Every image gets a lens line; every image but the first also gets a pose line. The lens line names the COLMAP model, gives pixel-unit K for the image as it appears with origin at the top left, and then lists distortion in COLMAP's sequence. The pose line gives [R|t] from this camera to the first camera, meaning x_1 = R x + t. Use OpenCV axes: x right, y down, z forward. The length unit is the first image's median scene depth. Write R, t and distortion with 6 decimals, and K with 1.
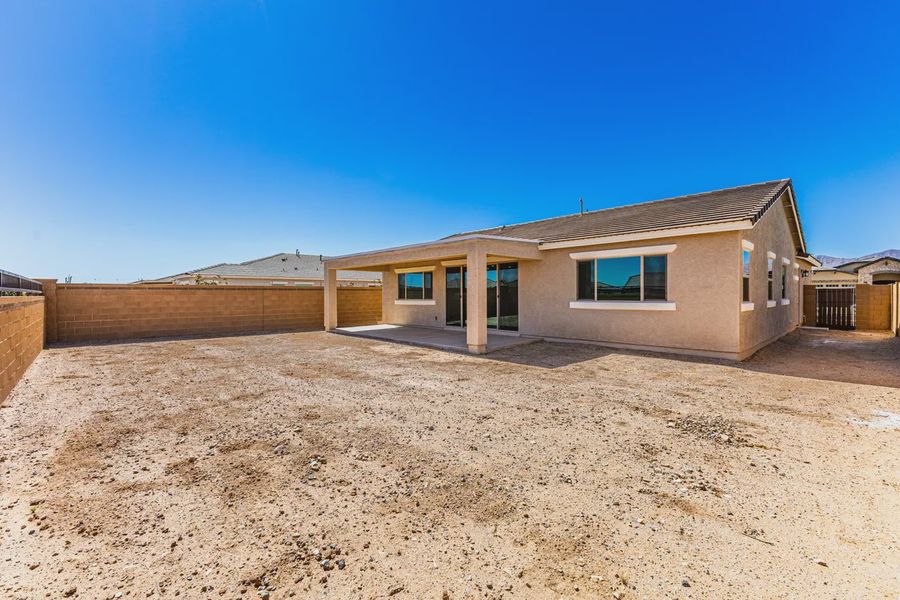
lens RADIAL K [[388.8, 0, 448.6], [0, 388.8, 298.3], [0, 0, 1]] dist [0.018229, -0.005694]
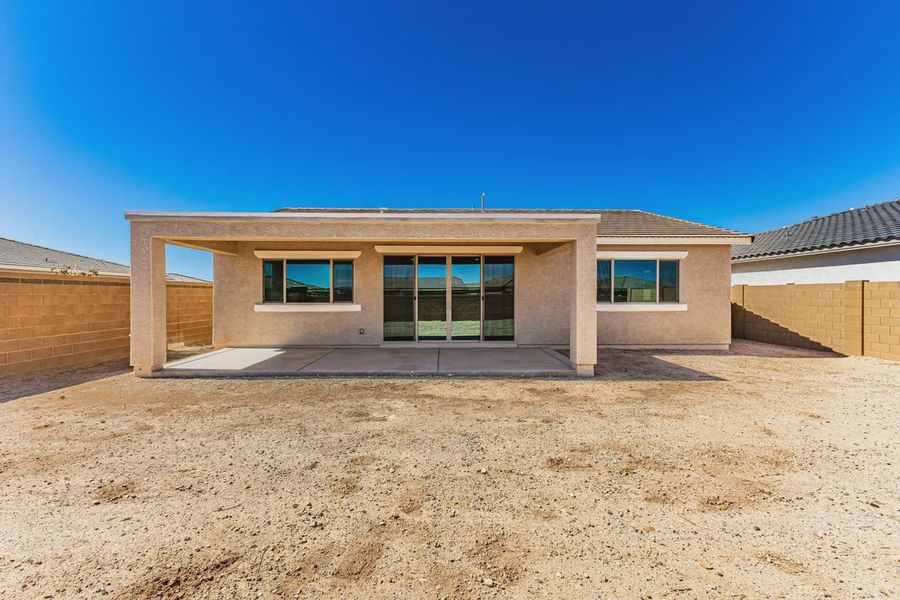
lens RADIAL K [[388.8, 0, 448.6], [0, 388.8, 298.3], [0, 0, 1]] dist [0.018229, -0.005694]
pose [[0.670910, 0.001070, 0.741538, -0.461900], [0.003426, 0.999984, -0.004542, -0.001378], [-0.741531, 0.005588, 0.670895, 0.494869]]
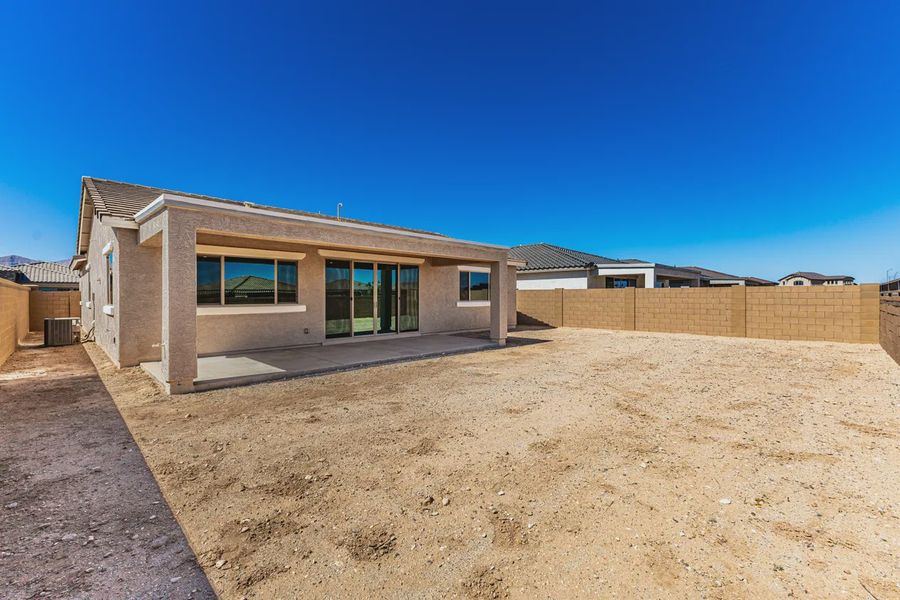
lens RADIAL K [[388.8, 0, 448.6], [0, 388.8, 298.3], [0, 0, 1]] dist [0.018229, -0.005694]
pose [[-0.030705, 0.000726, 0.999528, -0.787769], [0.012967, 0.999916, -0.000328, -0.002976], [-0.999444, 0.012951, -0.030712, 0.847960]]
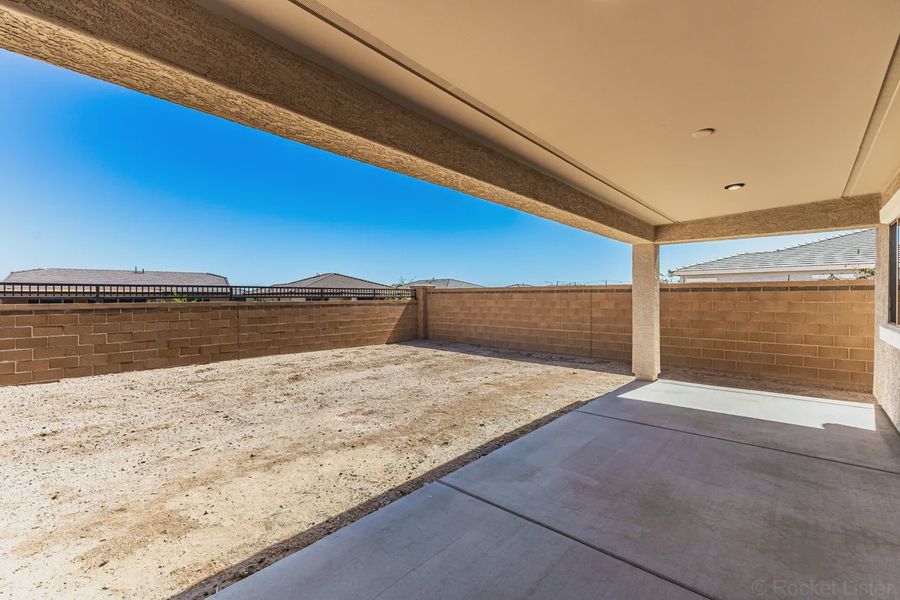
lens RADIAL K [[388.8, 0, 448.6], [0, 388.8, 298.3], [0, 0, 1]] dist [0.018229, -0.005694]
pose [[0.070956, 0.006471, -0.997458, 0.139343], [-0.008370, 0.999948, 0.005892, -0.015396], [0.997444, 0.007930, 0.071007, 0.841986]]
